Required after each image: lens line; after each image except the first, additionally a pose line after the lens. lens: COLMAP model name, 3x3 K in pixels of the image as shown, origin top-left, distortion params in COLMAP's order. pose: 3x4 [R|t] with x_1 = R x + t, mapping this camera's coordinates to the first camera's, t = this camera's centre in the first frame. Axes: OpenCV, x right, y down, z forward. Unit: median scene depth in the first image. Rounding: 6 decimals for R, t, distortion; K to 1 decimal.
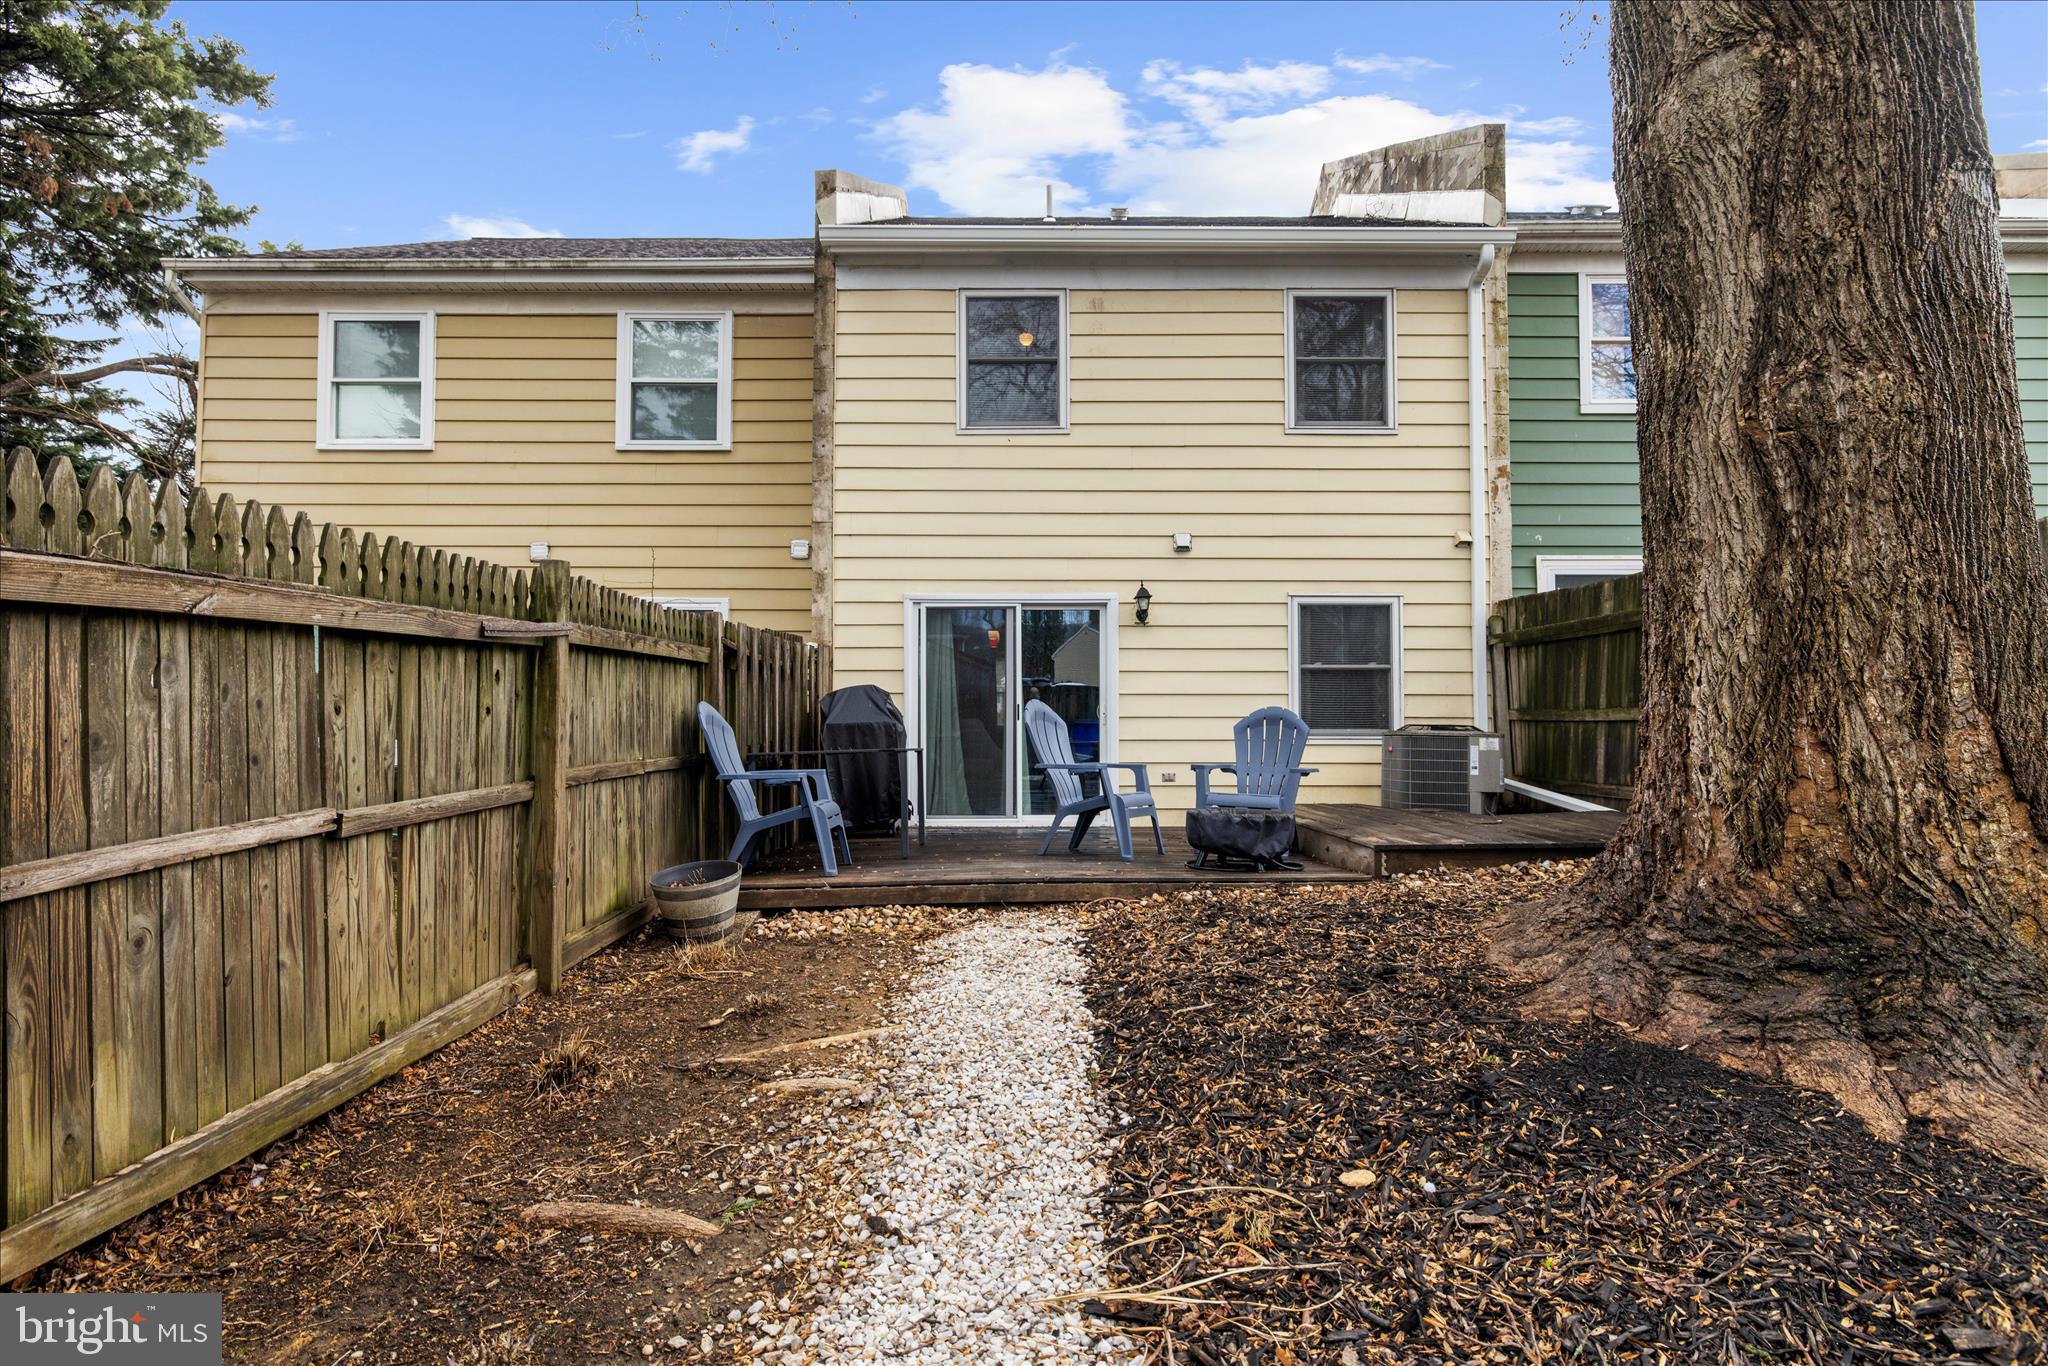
lens RADIAL K [[1084.3, 0, 1024.0], [0, 1084.3, 683.0], [0, 0, 1]] dist [-0.000142, 0.000626]
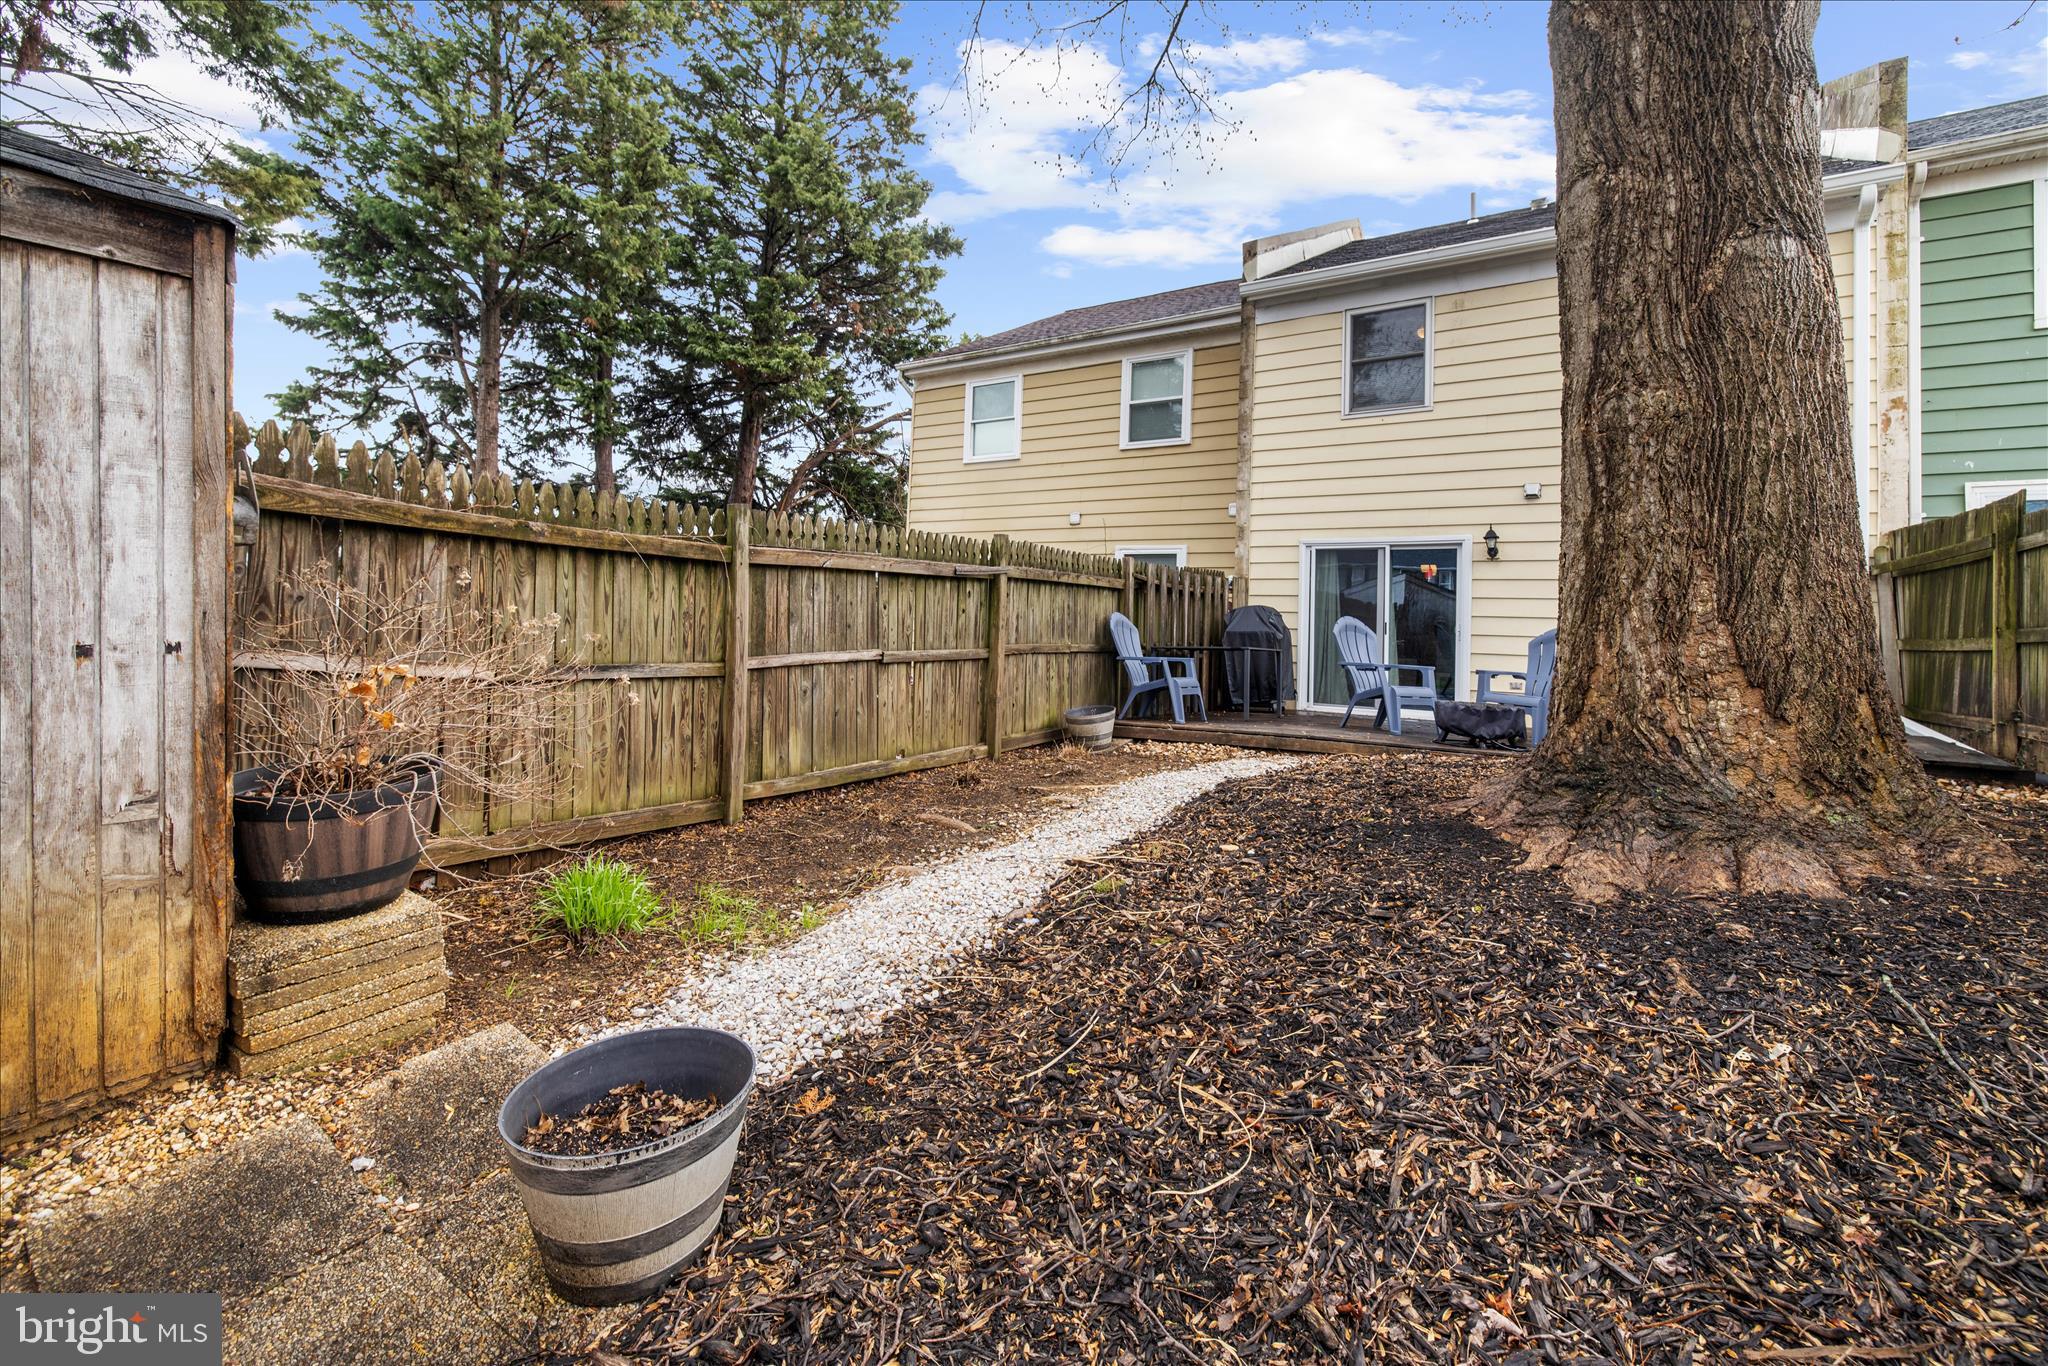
lens RADIAL K [[958.4, 0, 1026.0], [0, 958.4, 599.1], [0, 0, 1]] dist [-0.005605, -0.000441]
pose [[0.825913, 0.009647, -0.563715, 0.453217], [-0.016222, 0.999846, -0.006657, 0.009990], [0.563564, 0.014642, 0.825943, -0.302517]]
